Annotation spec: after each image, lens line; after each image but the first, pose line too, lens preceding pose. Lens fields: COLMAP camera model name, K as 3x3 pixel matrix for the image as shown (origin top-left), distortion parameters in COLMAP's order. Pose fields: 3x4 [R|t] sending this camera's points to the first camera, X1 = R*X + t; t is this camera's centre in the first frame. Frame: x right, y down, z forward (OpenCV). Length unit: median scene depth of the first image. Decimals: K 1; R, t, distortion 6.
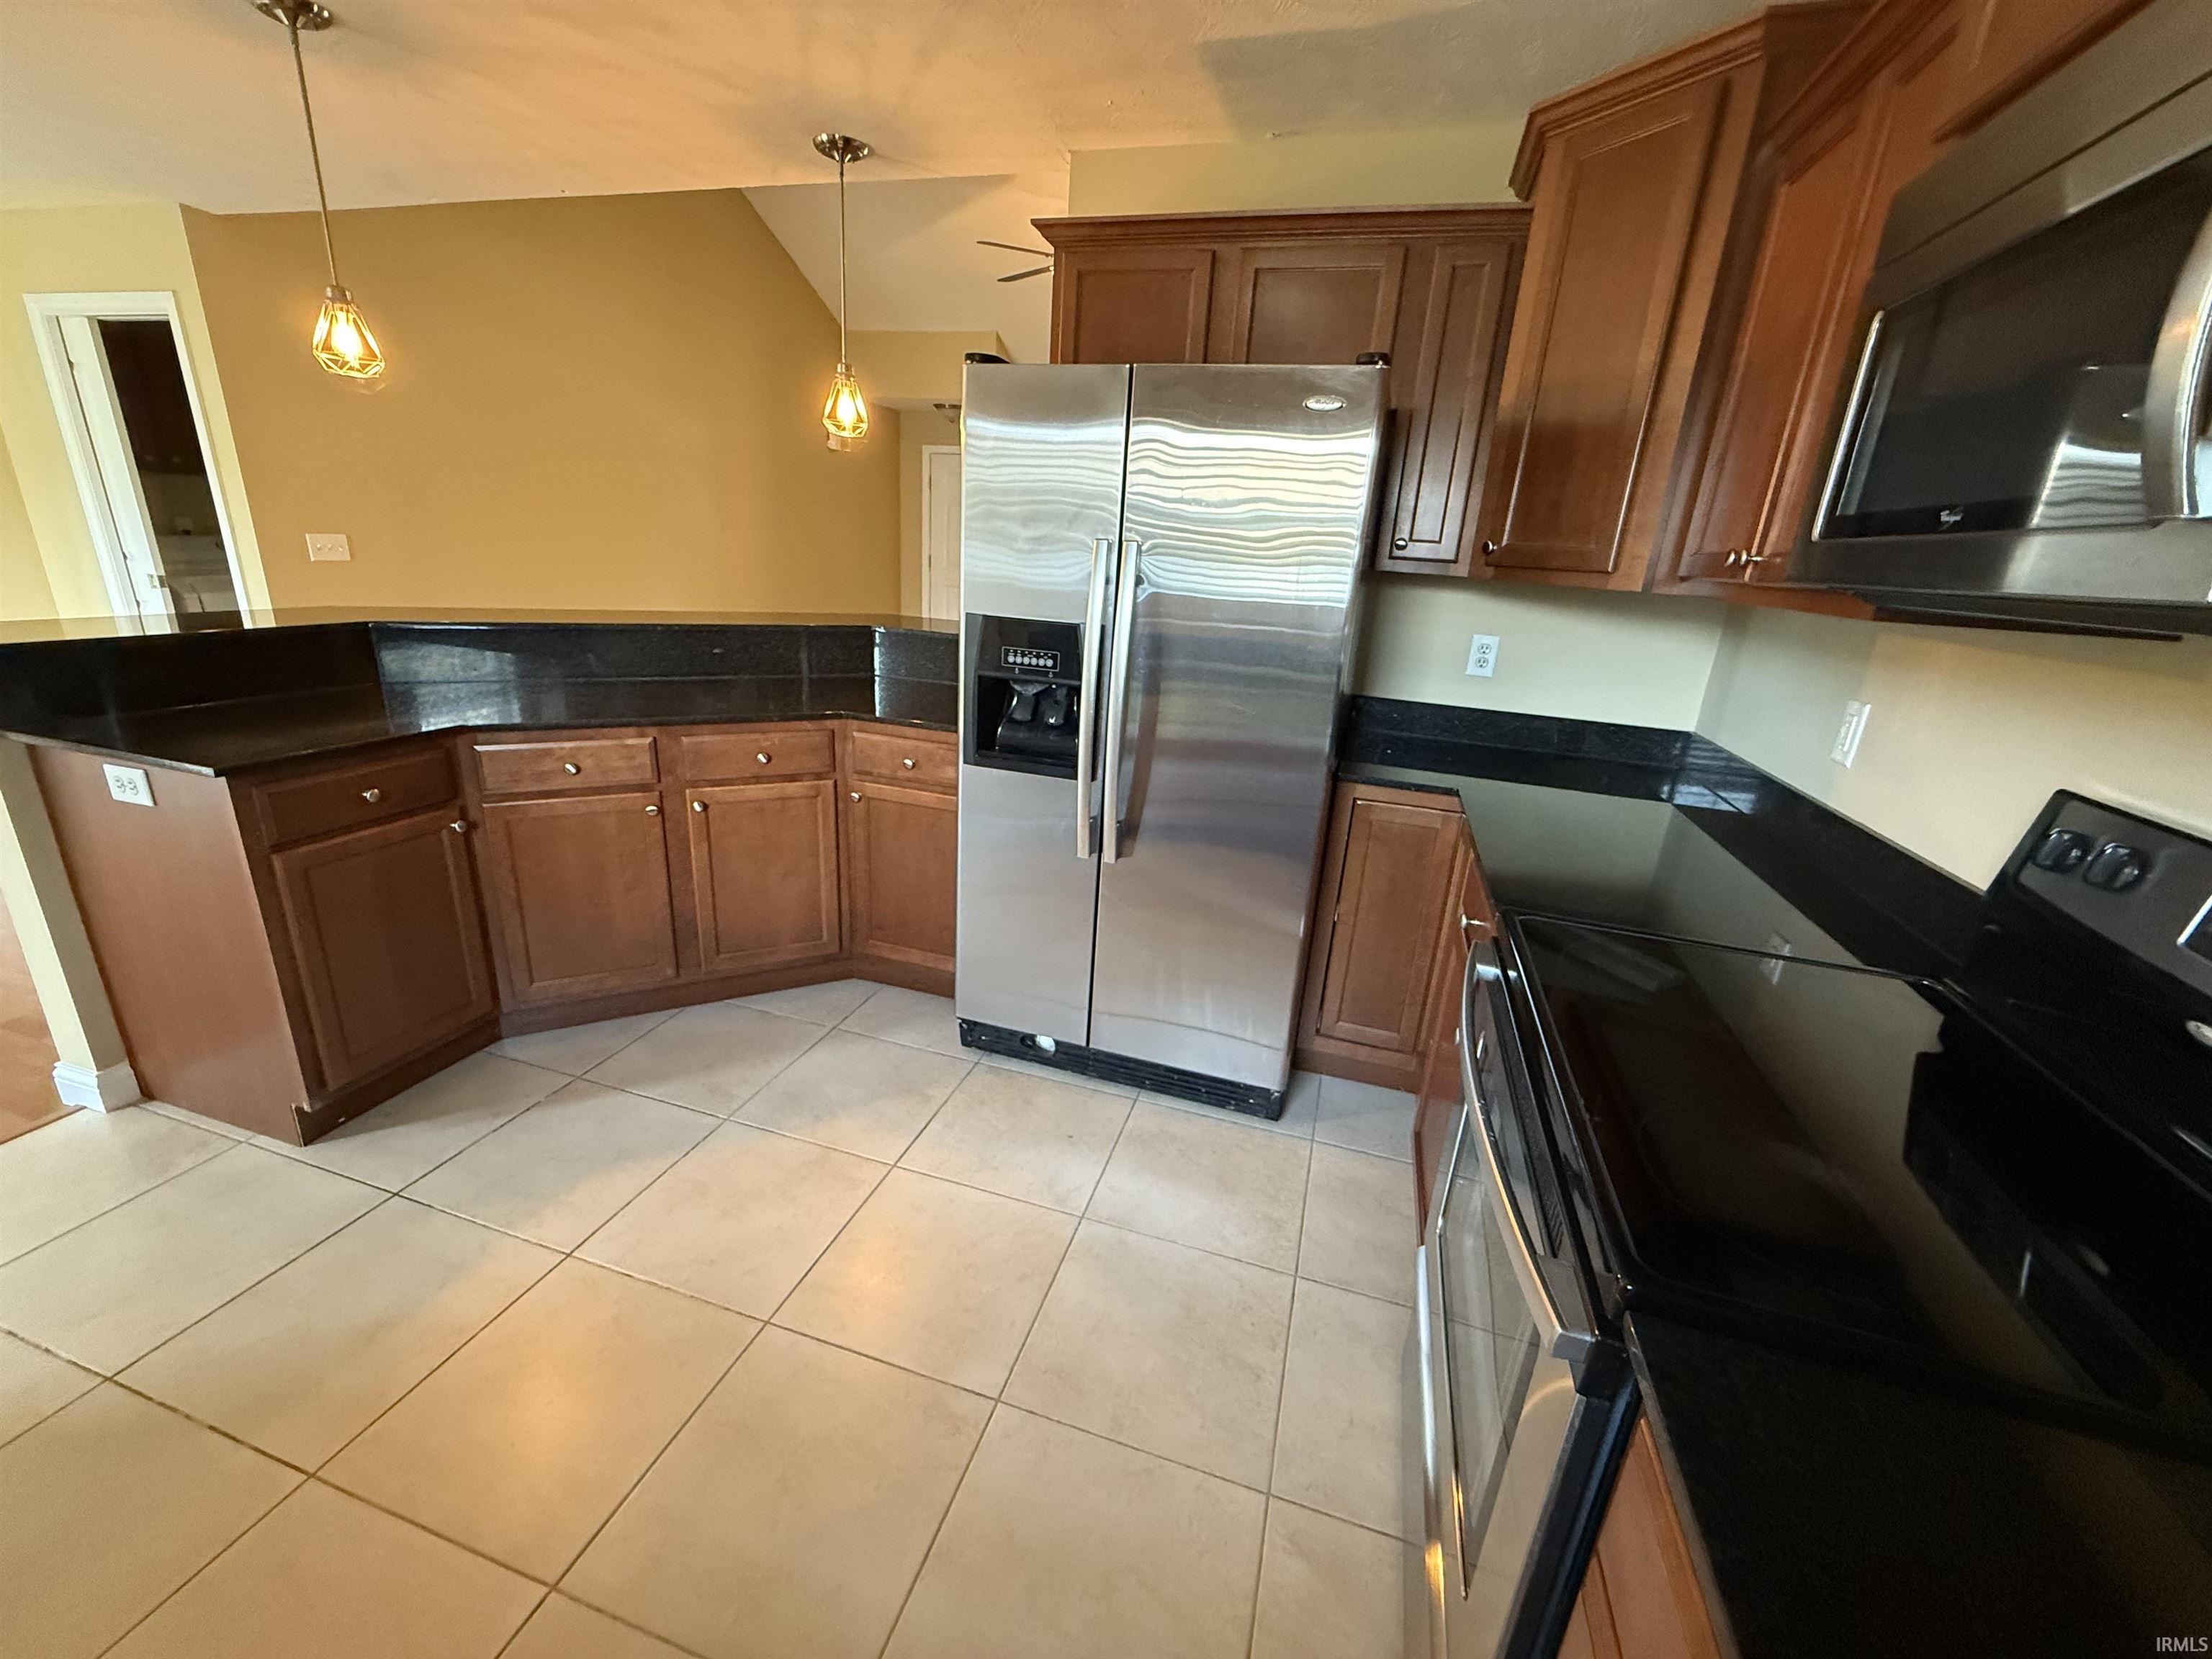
lens RADIAL K [[873.8, 0, 1106.0], [0, 873.8, 829.5], [0, 0, 1]] dist [-0.001192, -0.000022]
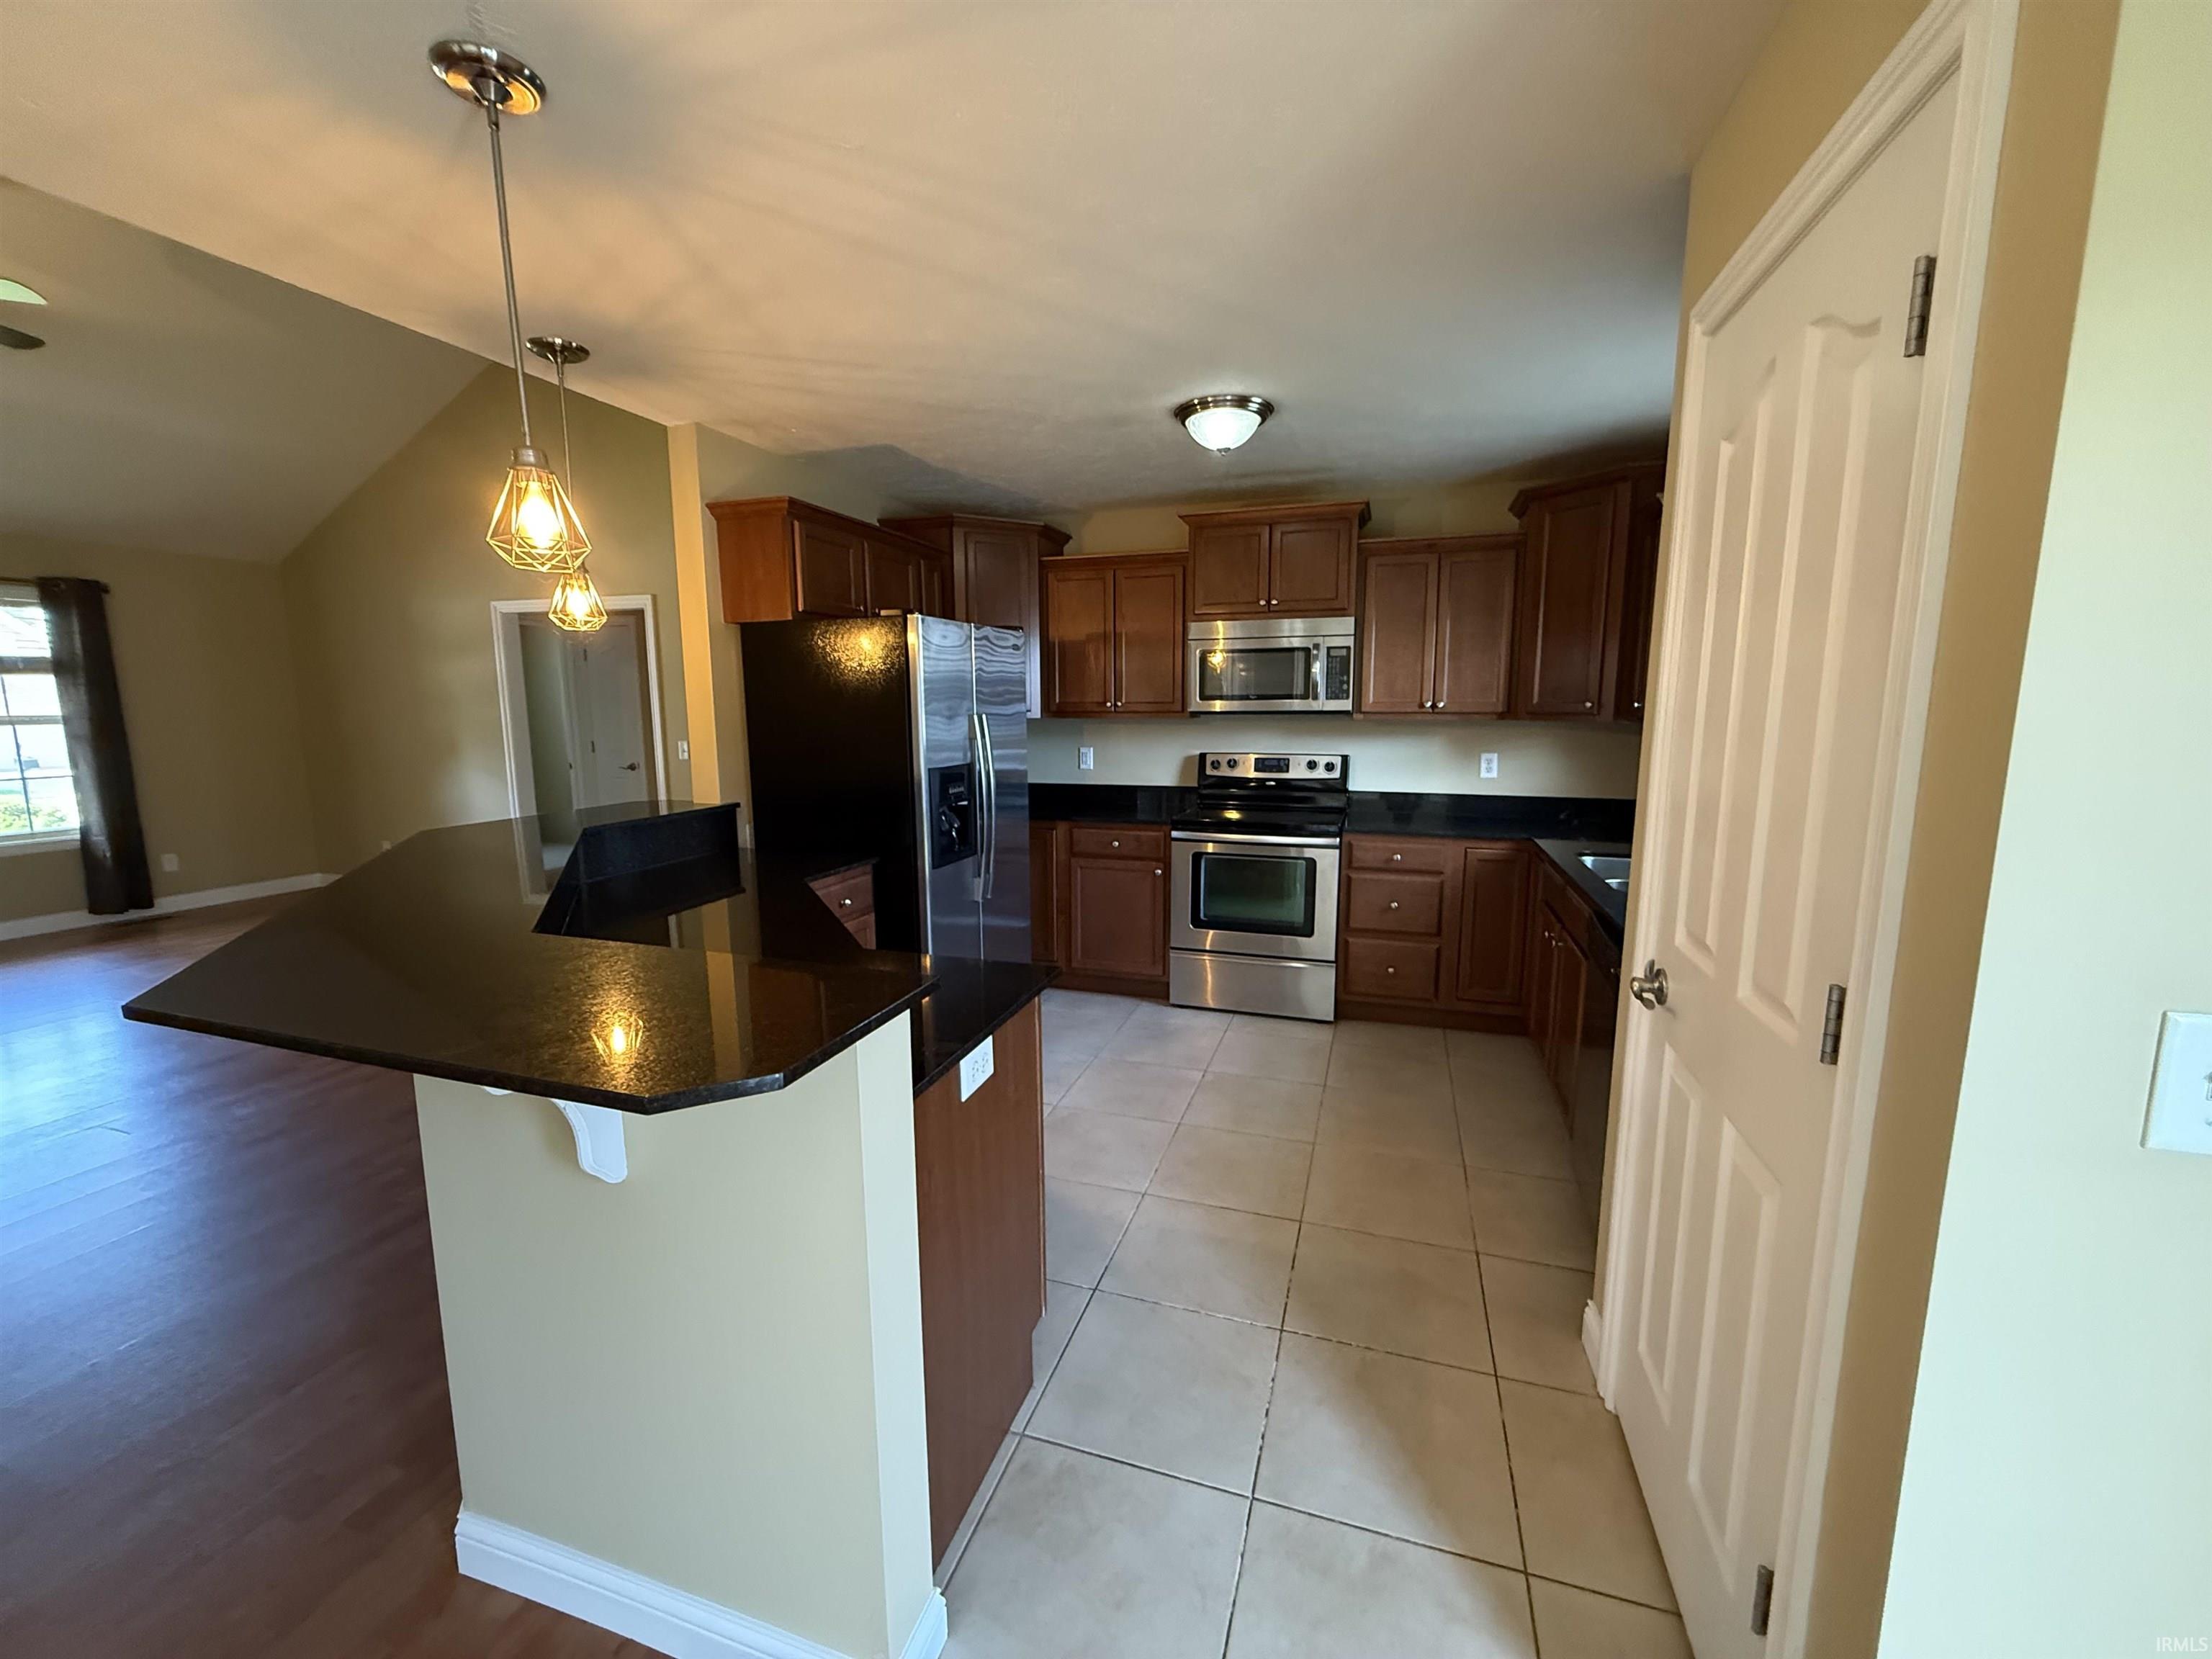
lens RADIAL K [[883.9, 0, 1106.0], [0, 883.9, 829.5], [0, 0, 1]] dist [0.002704, 0.000135]
pose [[0.009196, -0.203767, 0.978976, -1.633525], [0.317505, 0.928951, 0.190372, -0.337641], [-0.948212, 0.309079, 0.073240, 0.623252]]
